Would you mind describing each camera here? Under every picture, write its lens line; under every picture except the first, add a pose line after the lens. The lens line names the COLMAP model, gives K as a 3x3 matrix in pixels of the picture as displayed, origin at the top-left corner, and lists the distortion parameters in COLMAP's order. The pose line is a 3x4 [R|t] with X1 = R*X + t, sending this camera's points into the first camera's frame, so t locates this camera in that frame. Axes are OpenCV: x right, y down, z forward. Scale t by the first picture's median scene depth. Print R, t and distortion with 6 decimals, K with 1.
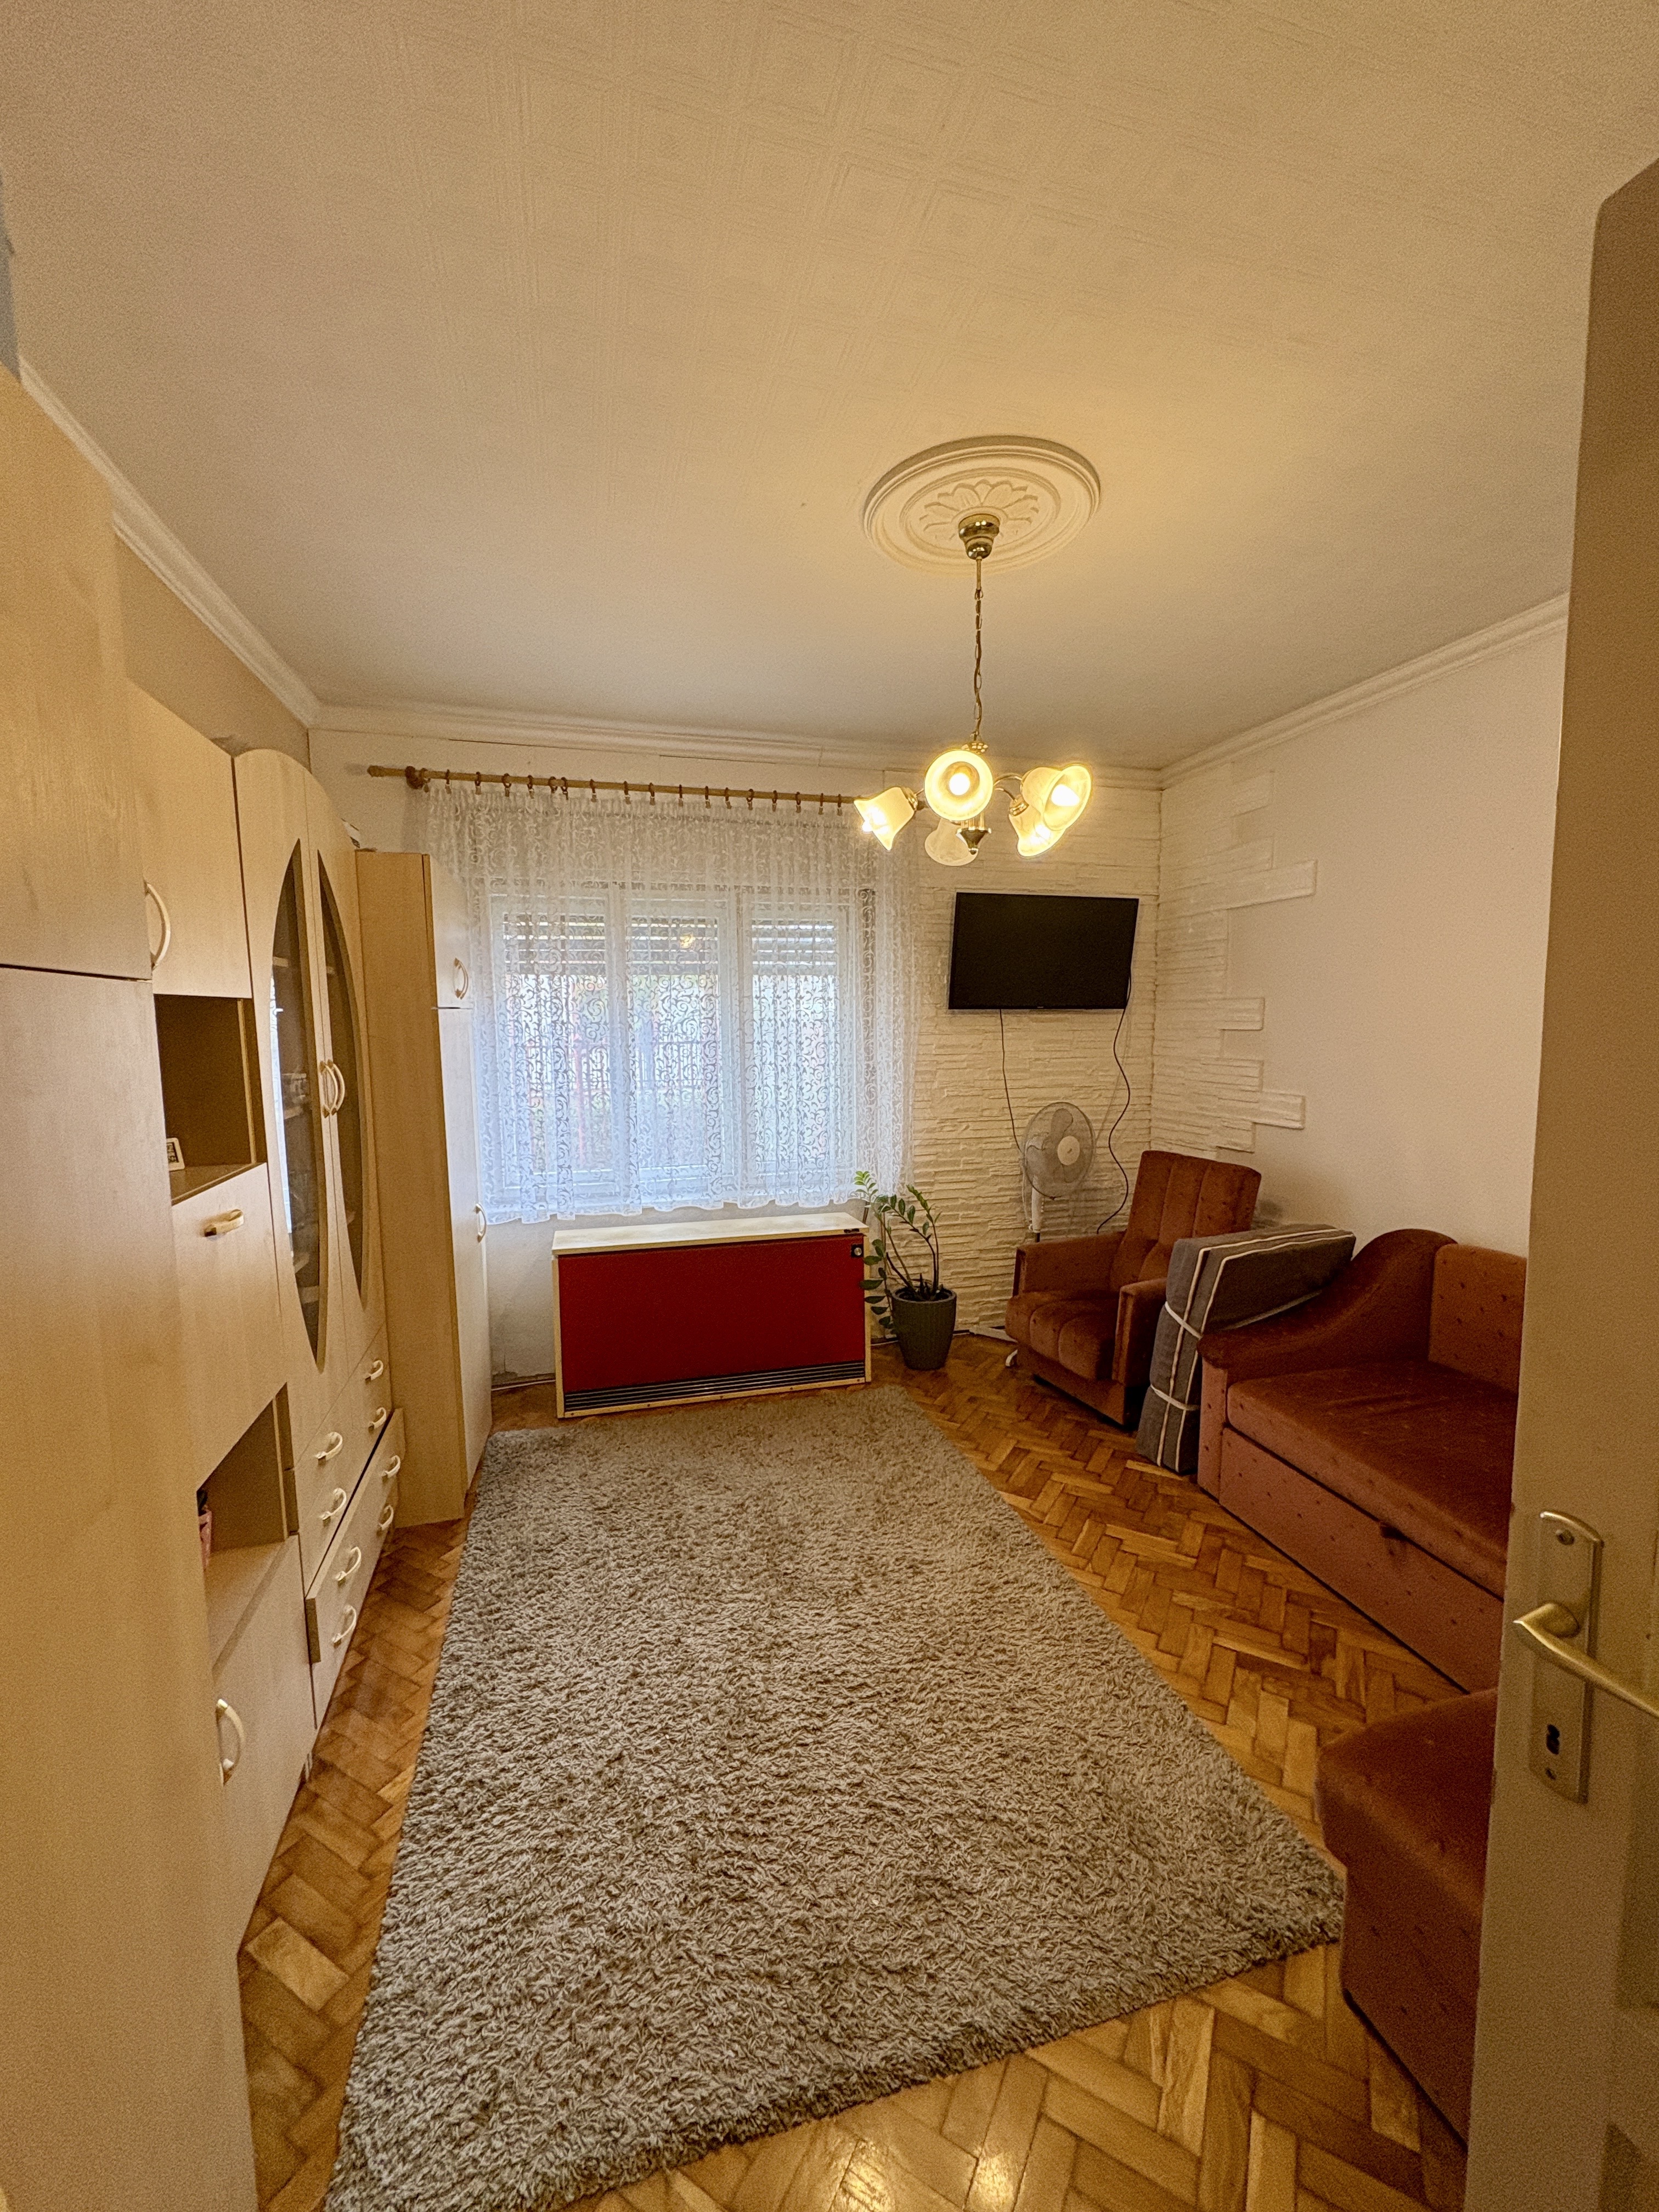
lens RADIAL K [[880.2, 0, 830.3], [0, 880.2, 1106.0], [0, 0, 1]] dist [-0.002748, 0.000861]
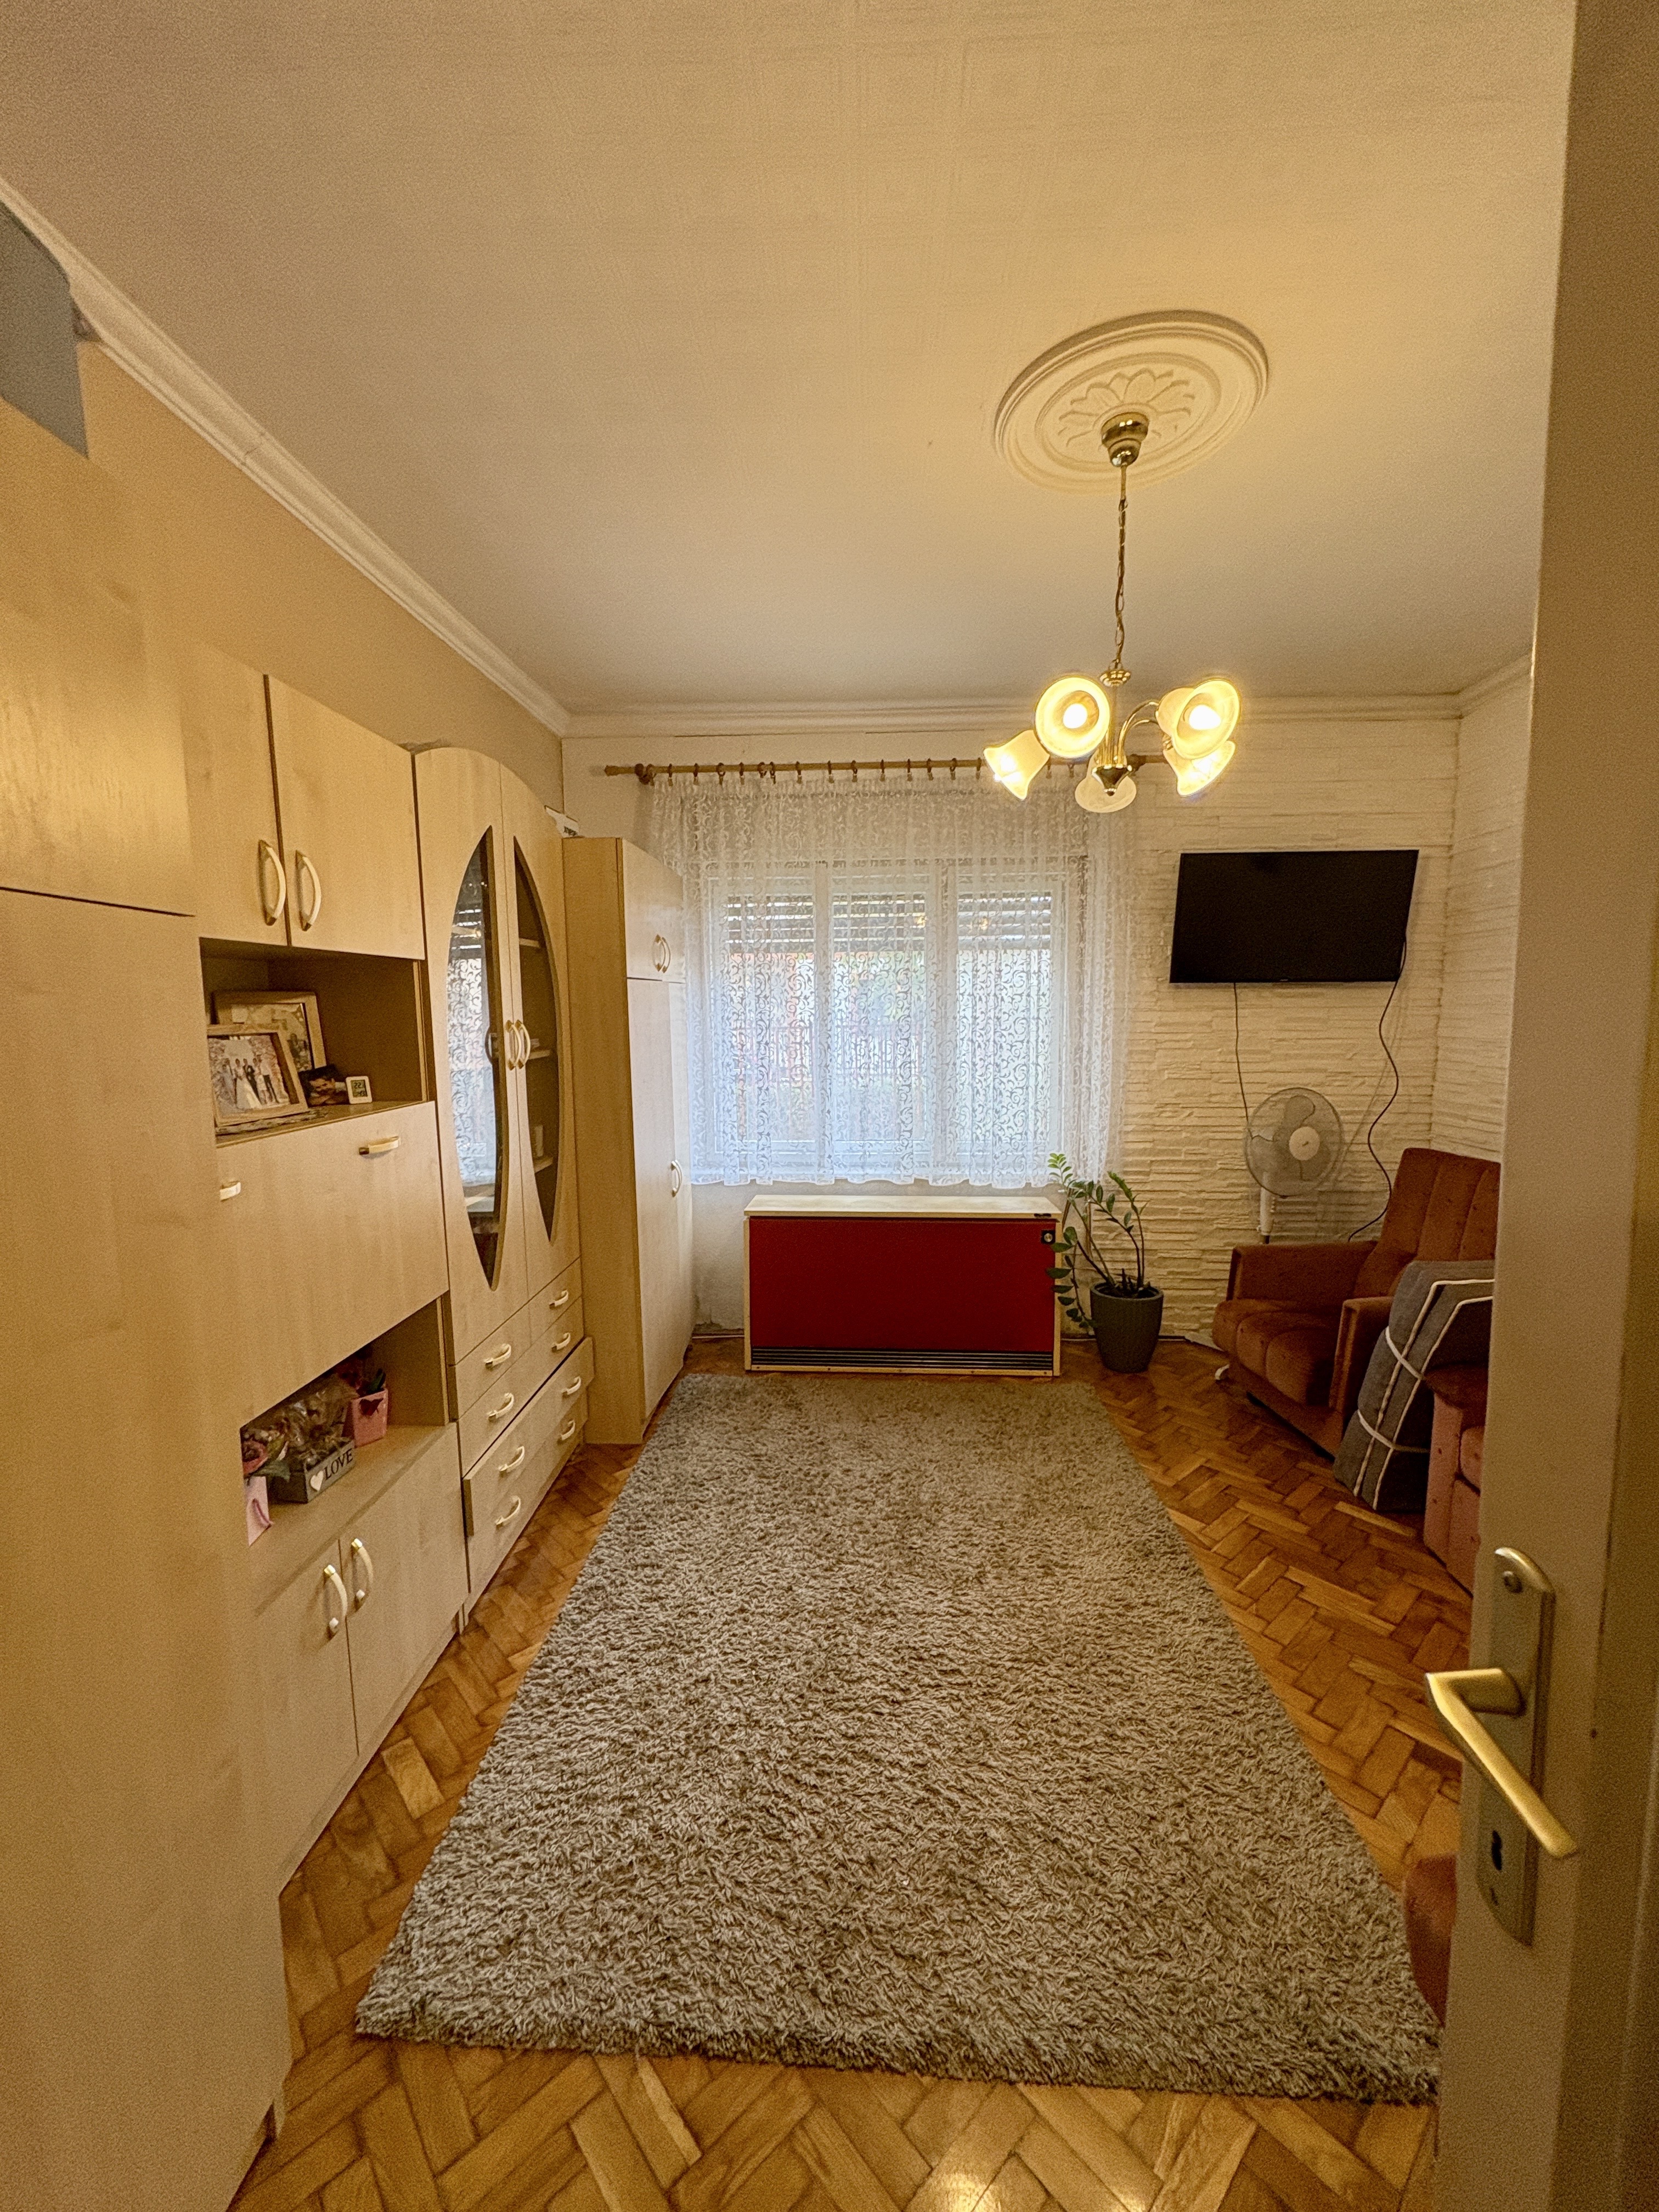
lens RADIAL K [[880.2, 0, 830.3], [0, 880.2, 1106.0], [0, 0, 1]] dist [-0.002748, 0.000861]
pose [[0.947952, 0.035296, -0.316452, 0.180579], [-0.032105, 0.999367, 0.015293, 0.028482], [0.316792, -0.004337, 0.948485, 0.044043]]
